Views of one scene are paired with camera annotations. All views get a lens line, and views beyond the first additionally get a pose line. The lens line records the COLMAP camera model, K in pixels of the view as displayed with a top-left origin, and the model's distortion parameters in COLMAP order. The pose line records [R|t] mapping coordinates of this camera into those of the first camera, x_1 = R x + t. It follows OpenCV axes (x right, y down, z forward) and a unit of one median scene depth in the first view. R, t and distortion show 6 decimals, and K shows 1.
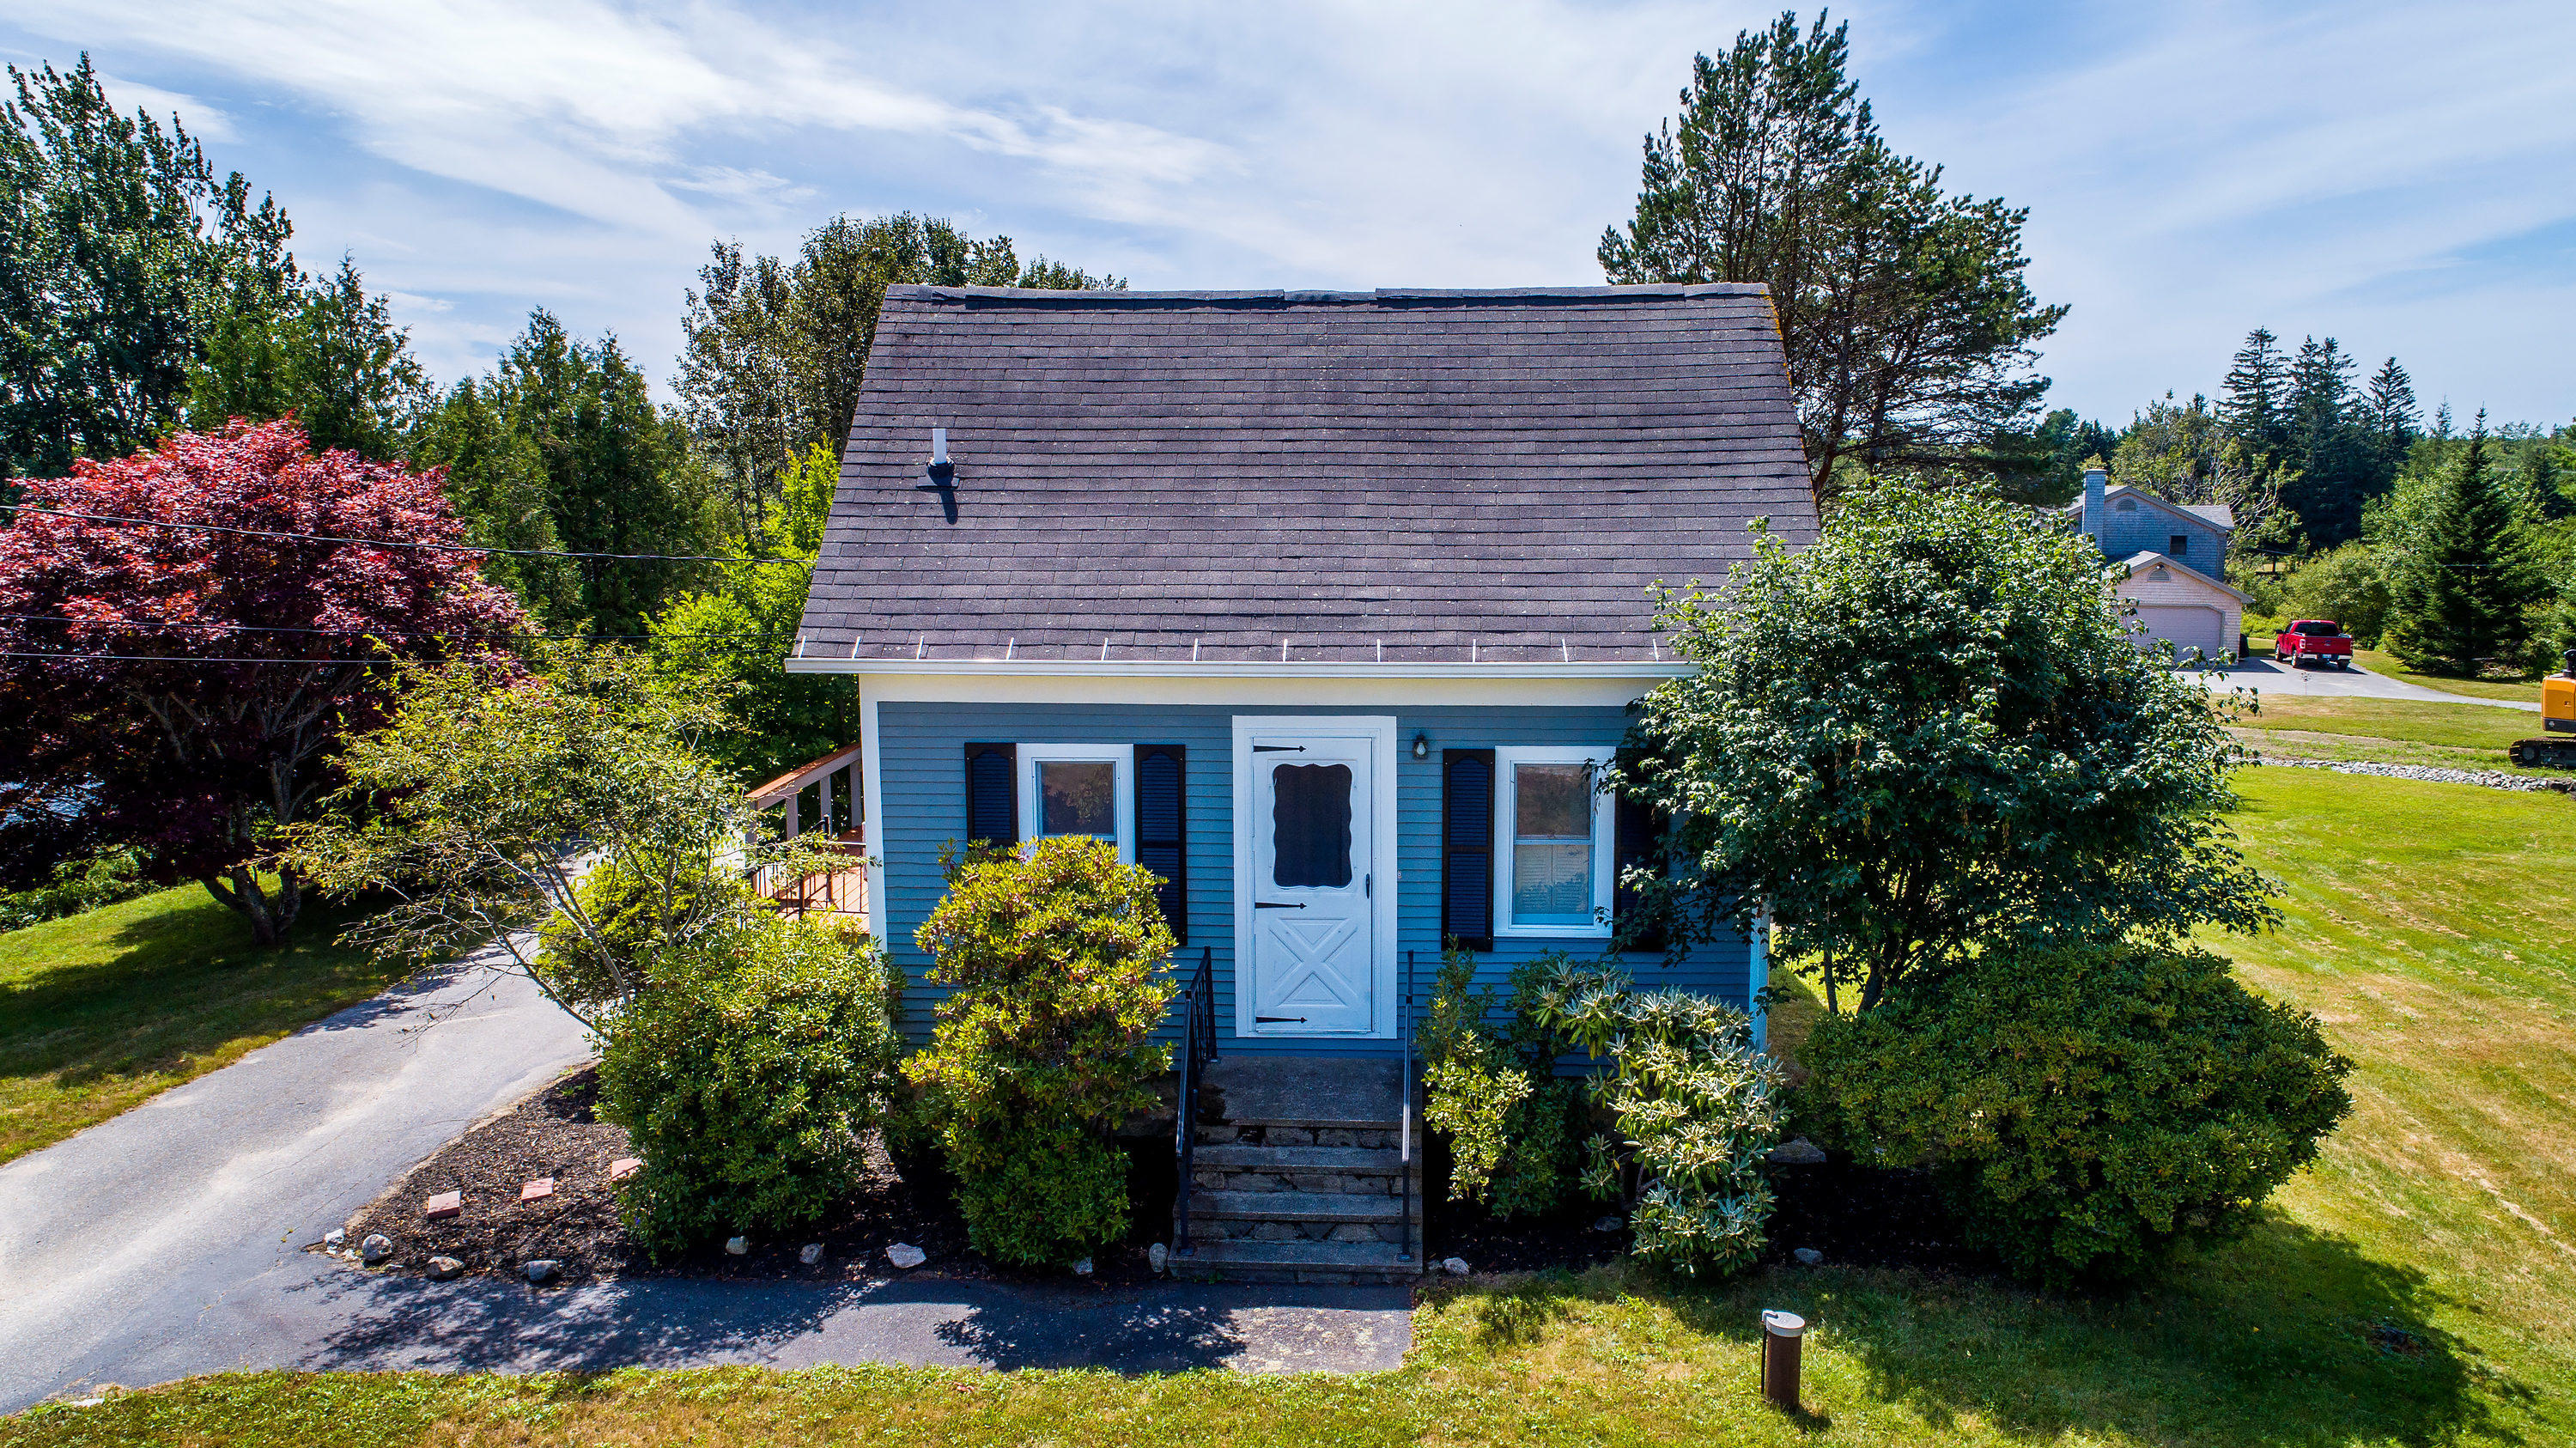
lens RADIAL K [[1888.3, 0, 1322.8], [0, 1888.3, 665.9], [0, 0, 1]] dist [-0.018176, 0.015012]
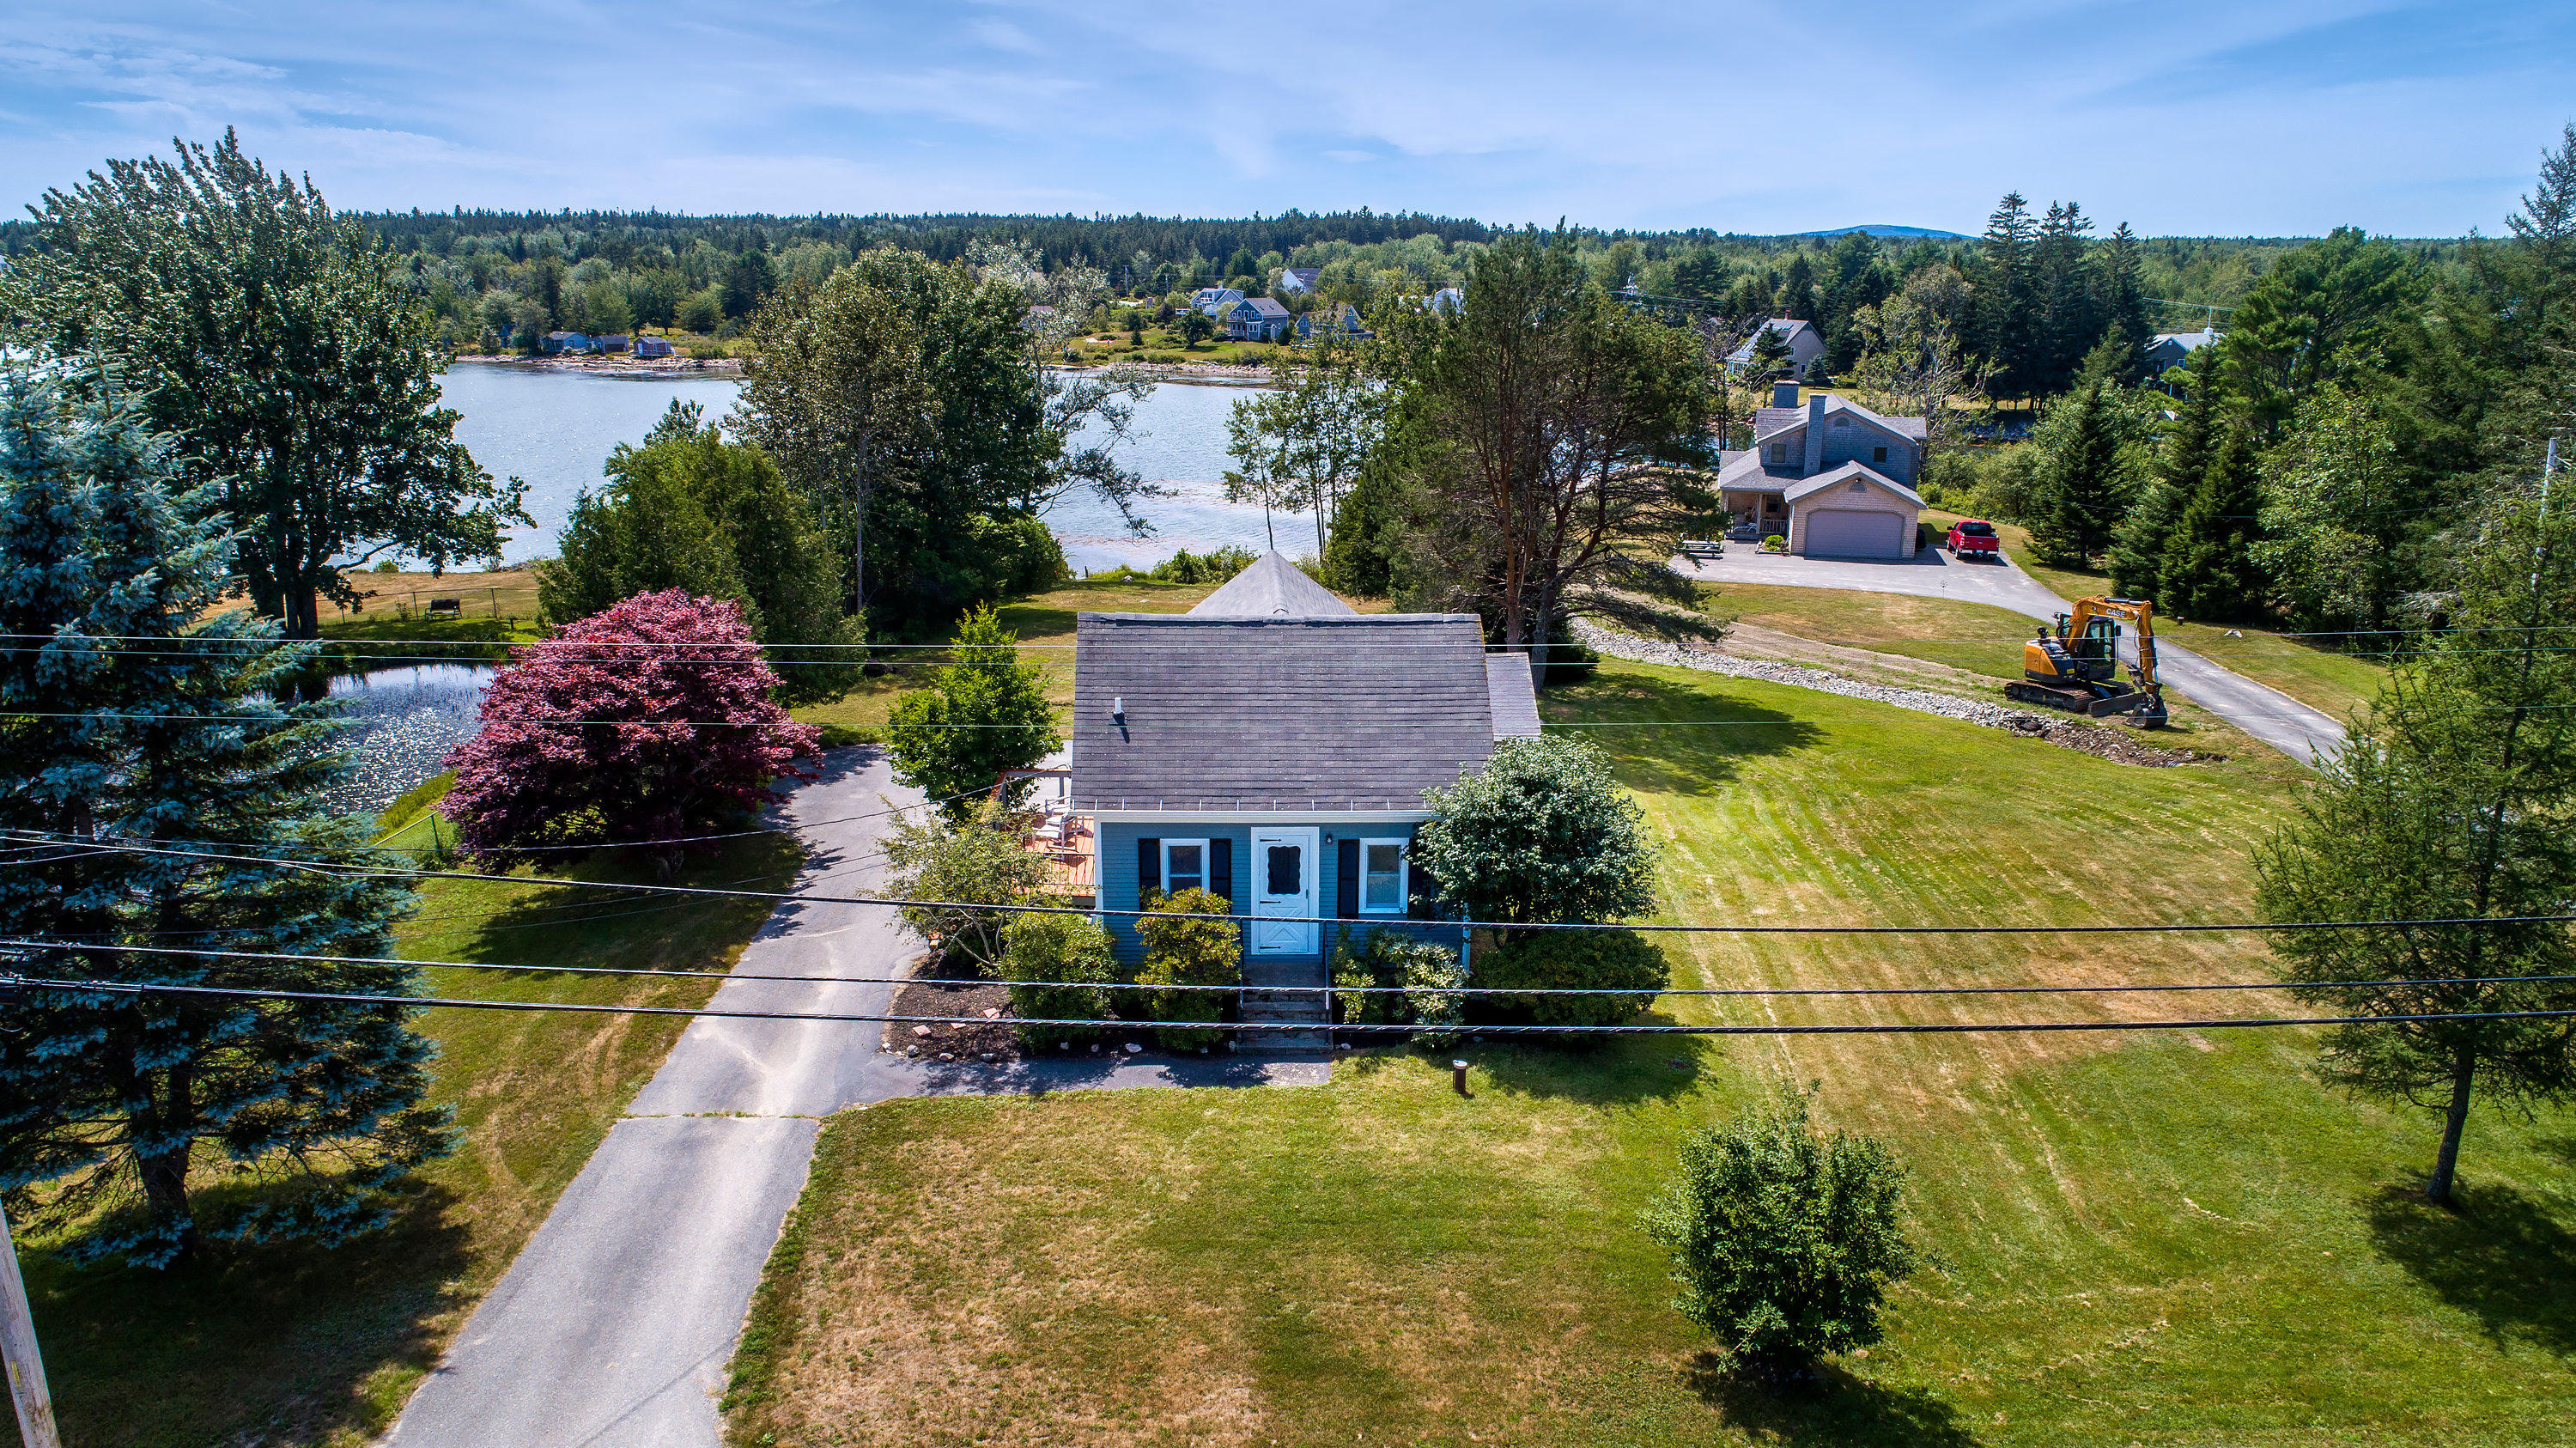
lens RADIAL K [[1888.3, 0, 1294.7], [0, 1888.3, 725.0], [0, 0, 1]] dist [-0.018176, 0.015012]
pose [[0.997346, -0.014068, 0.071441, -0.164174], [0.002544, 0.987292, 0.158899, -0.489667], [-0.072768, -0.158295, 0.984707, -1.369470]]
